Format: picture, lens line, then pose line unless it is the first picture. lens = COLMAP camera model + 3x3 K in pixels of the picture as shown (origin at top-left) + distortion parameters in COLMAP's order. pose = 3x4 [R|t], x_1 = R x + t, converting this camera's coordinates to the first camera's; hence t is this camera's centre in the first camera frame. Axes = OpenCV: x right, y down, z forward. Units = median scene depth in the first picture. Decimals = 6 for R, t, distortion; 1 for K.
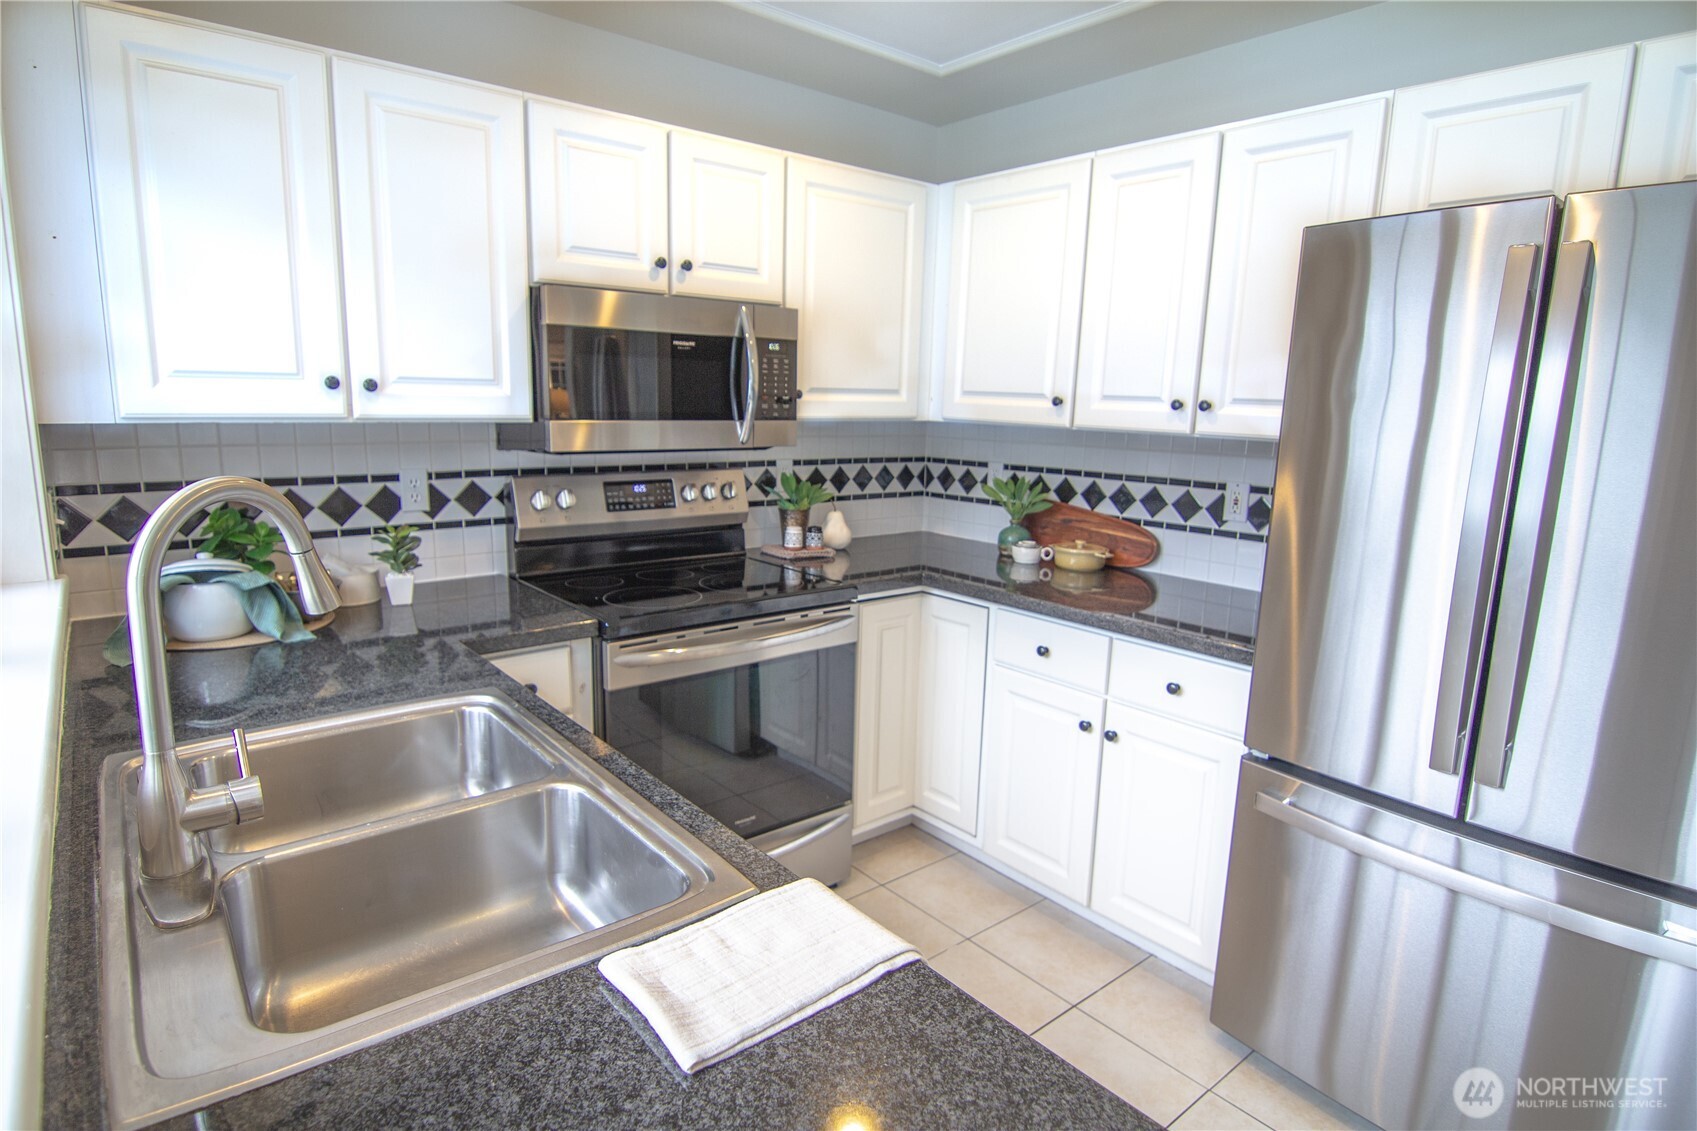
lens RADIAL K [[912.2, 0, 846.0], [0, 912.2, 563.1], [0, 0, 1]] dist [-0.006057, -0.001464]
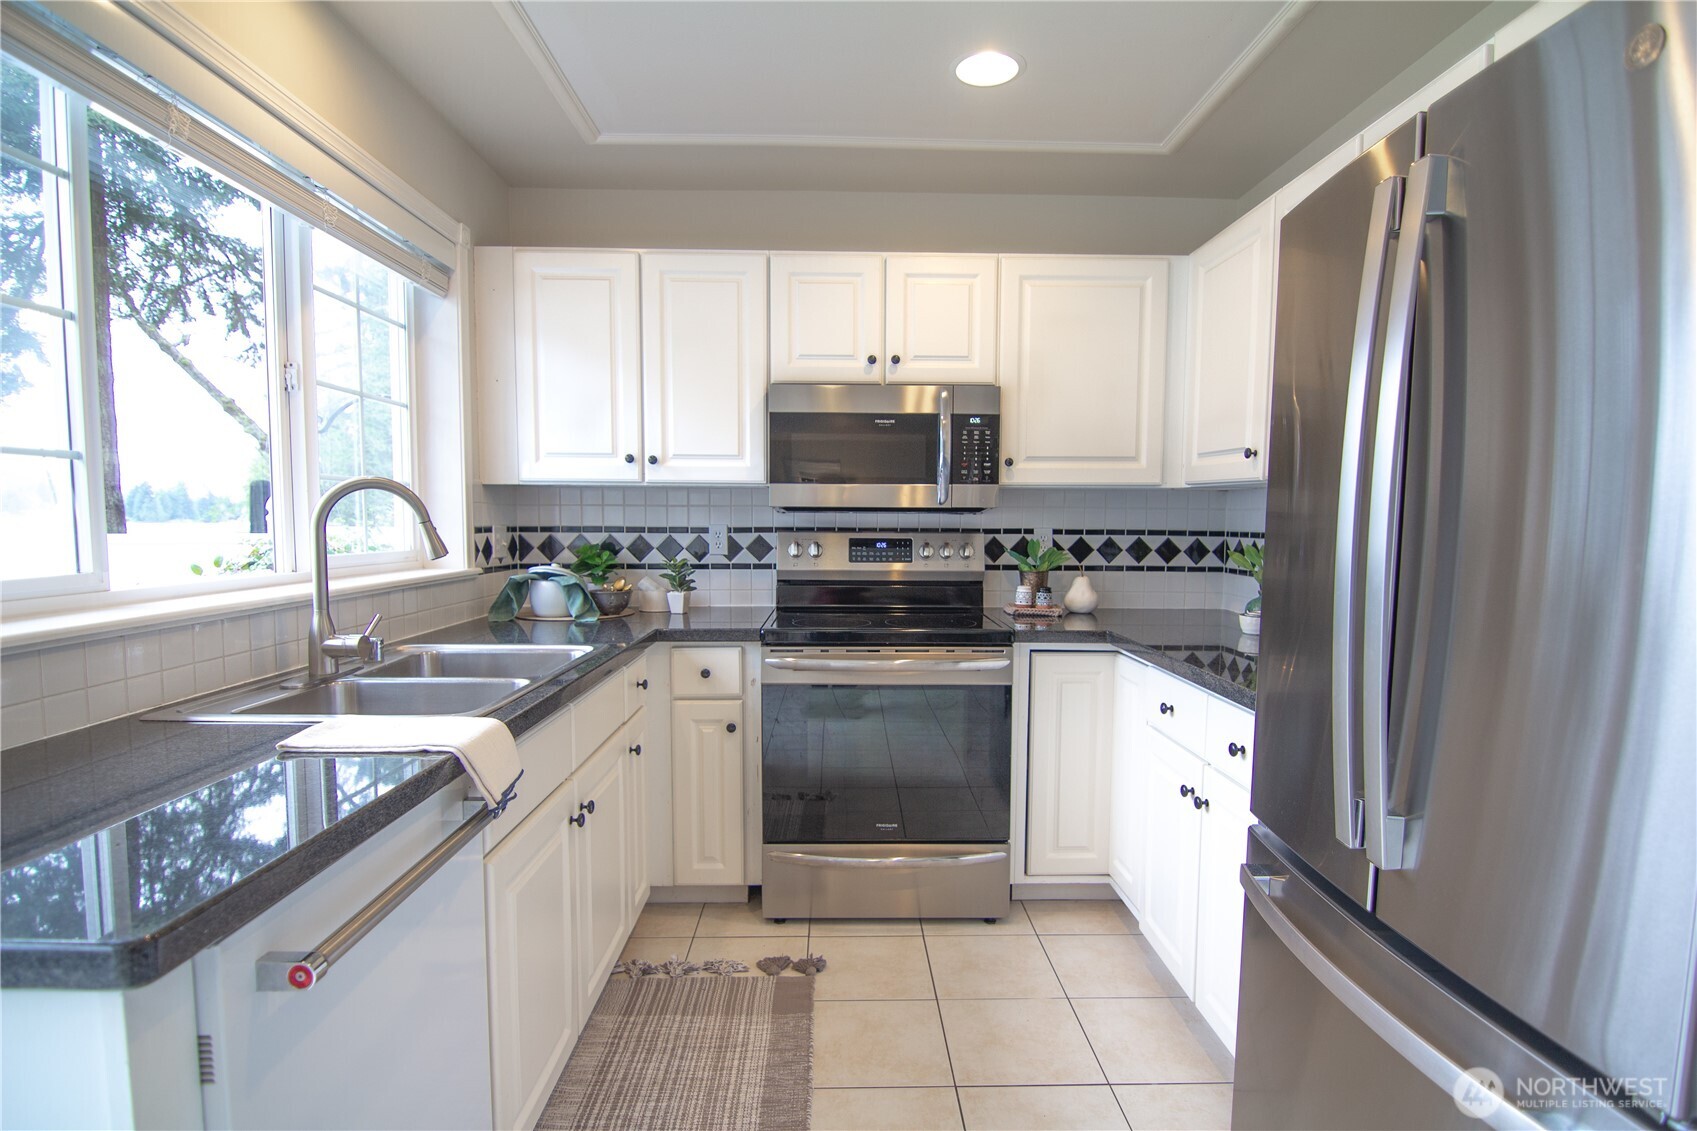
lens RADIAL K [[866.1, 0, 850.1], [0, 866.1, 573.6], [0, 0, 1]] dist [0.004996, 0.000103]
pose [[0.788538, 0.022815, -0.614562, 0.476491], [-0.098749, 0.991042, -0.089913, 0.067286], [0.607006, 0.131587, 0.783727, 0.080054]]
